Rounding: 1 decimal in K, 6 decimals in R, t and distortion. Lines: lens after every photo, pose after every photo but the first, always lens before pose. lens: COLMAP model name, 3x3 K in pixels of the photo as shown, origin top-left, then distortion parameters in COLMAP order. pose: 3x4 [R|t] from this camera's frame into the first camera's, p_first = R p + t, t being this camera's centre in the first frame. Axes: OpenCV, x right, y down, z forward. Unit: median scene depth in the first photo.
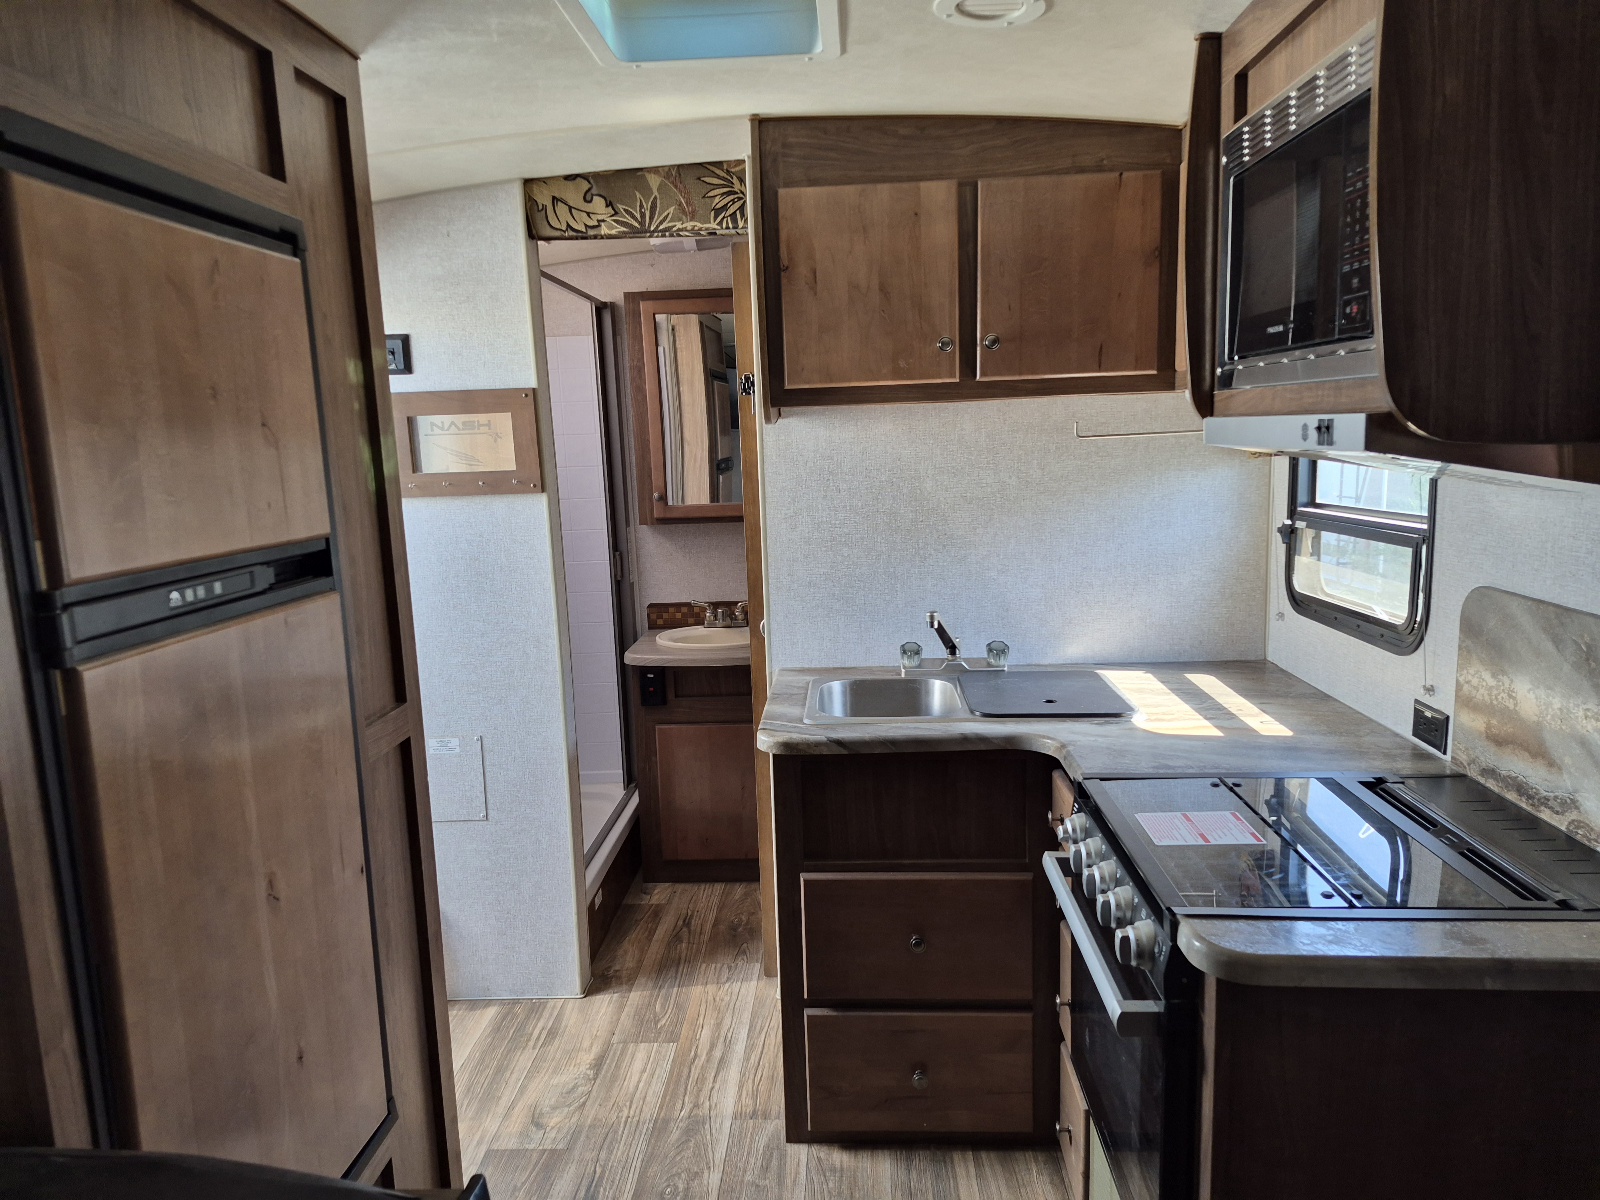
lens RADIAL K [[1106.0, 0, 796.2], [0, 1106.0, 606.4], [0, 0, 1]] dist [0.067692, -0.065155]
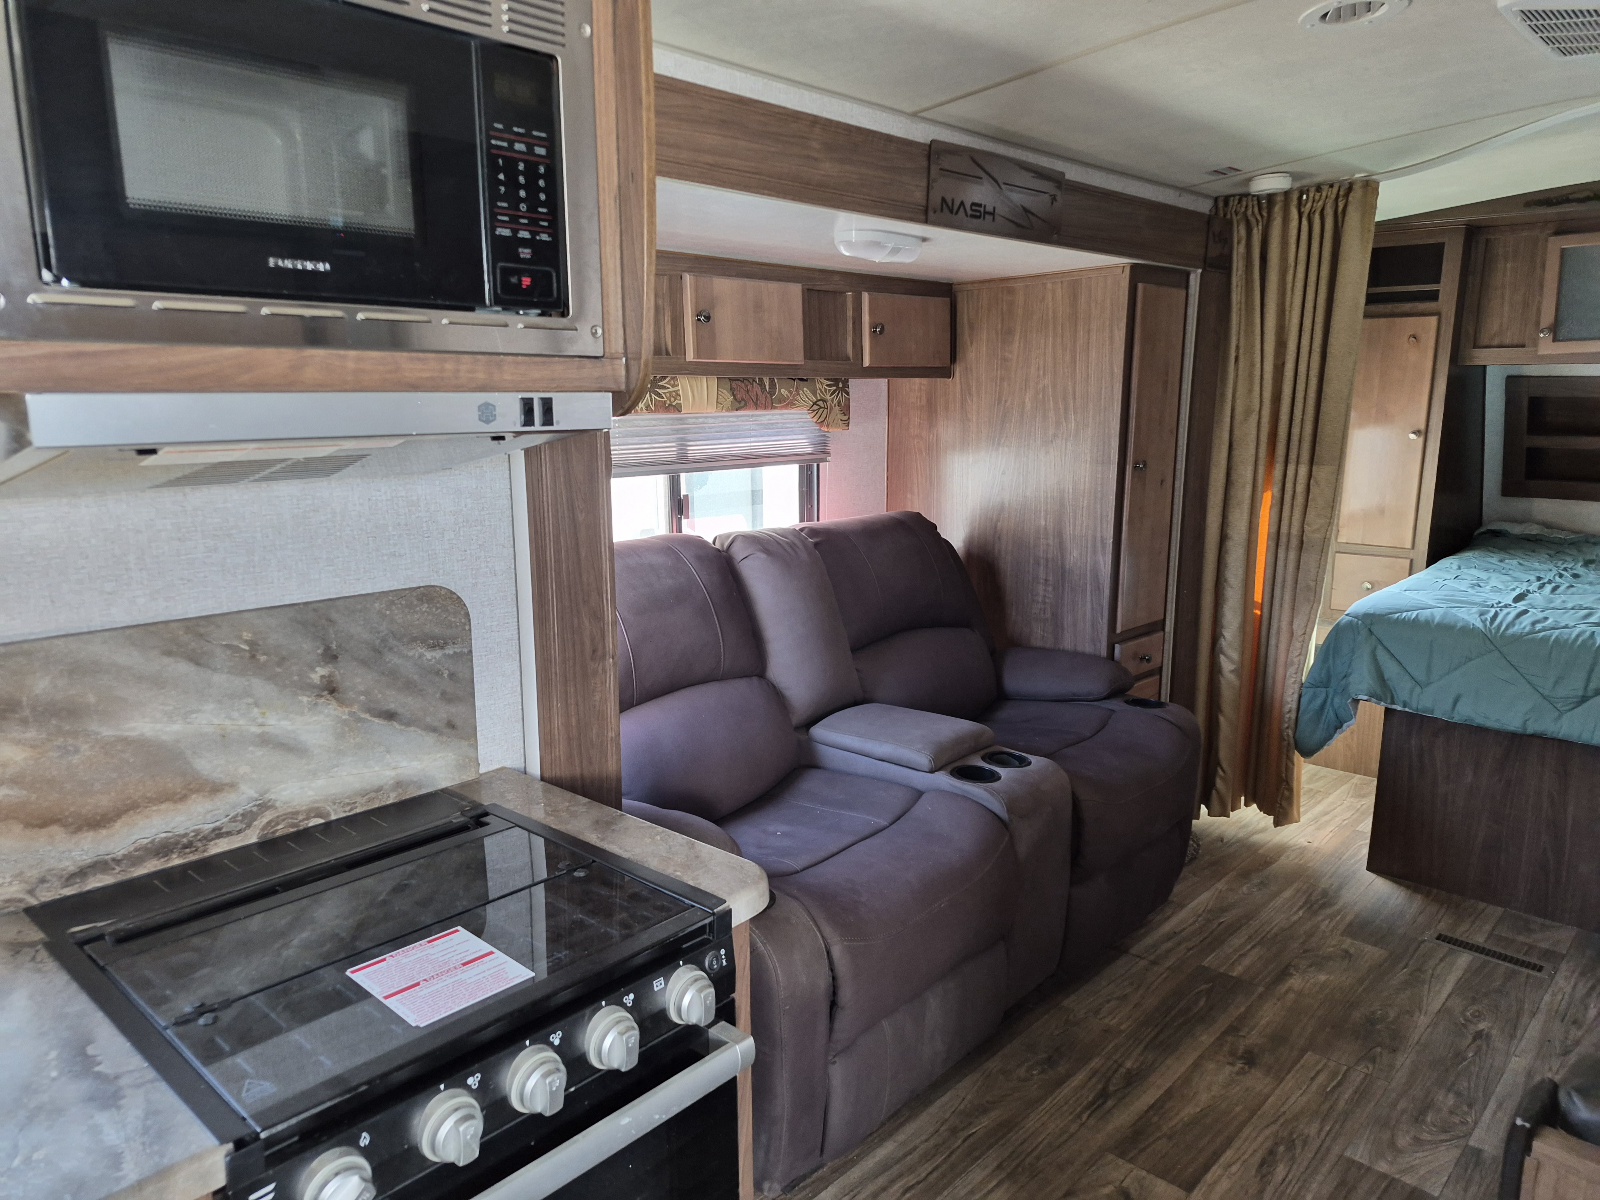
lens RADIAL K [[1106.0, 0, 807.3], [0, 1106.0, 616.1], [0, 0, 1]] dist [0.067692, -0.065155]
pose [[-0.772087, -0.093923, 0.628538, -0.150358], [0.126674, 0.946428, 0.297030, -0.119644], [-0.622764, 0.308953, -0.718827, 0.782174]]
